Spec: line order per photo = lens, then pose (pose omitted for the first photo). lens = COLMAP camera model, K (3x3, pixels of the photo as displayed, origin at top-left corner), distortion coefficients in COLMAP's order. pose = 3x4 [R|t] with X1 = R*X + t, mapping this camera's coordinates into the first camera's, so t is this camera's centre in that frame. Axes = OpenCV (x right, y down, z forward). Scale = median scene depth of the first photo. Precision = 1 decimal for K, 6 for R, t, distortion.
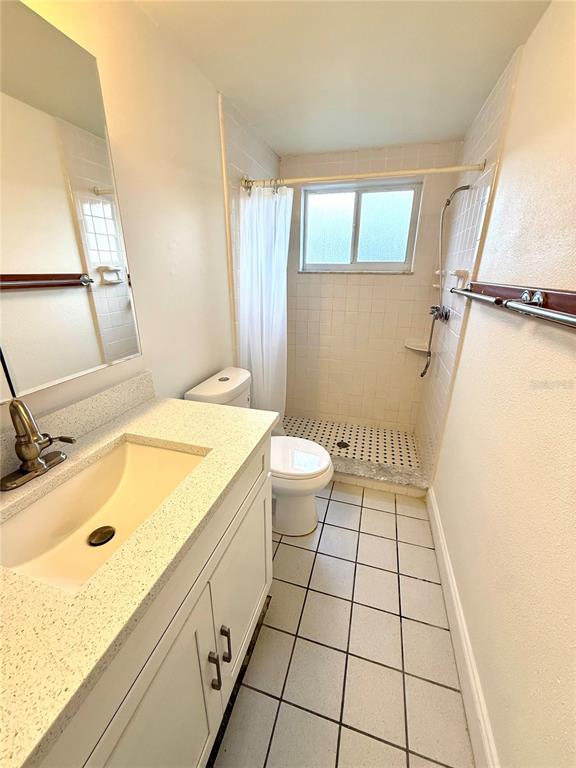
lens RADIAL K [[309.2, 0, 285.5], [0, 309.2, 387.8], [0, 0, 1]] dist [0.002904, -0.000101]
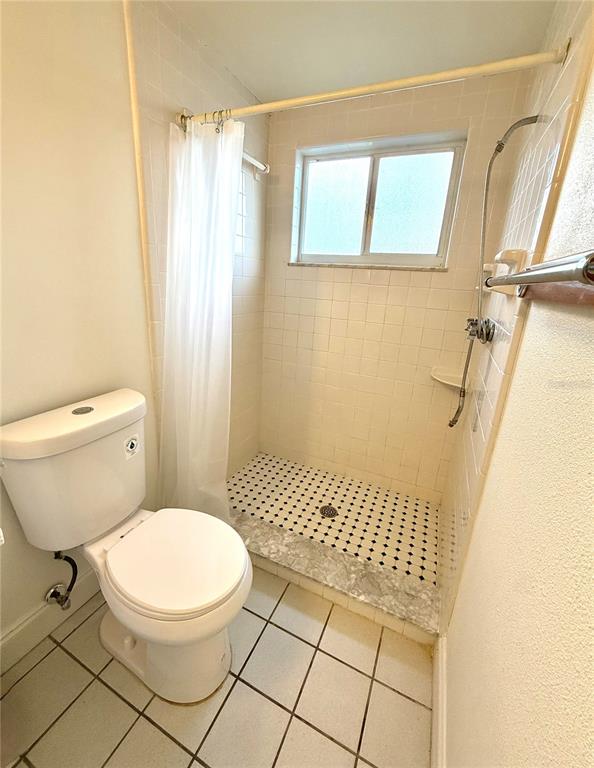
lens RADIAL K [[325.4, 0, 294.8], [0, 325.4, 376.9], [0, 0, 1]] dist [-0.001467, 0.000387]
pose [[0.989291, 0.085296, -0.118438, 0.189709], [-0.093946, 0.993151, -0.069467, -0.059702], [0.111702, 0.079850, 0.990528, 0.284607]]
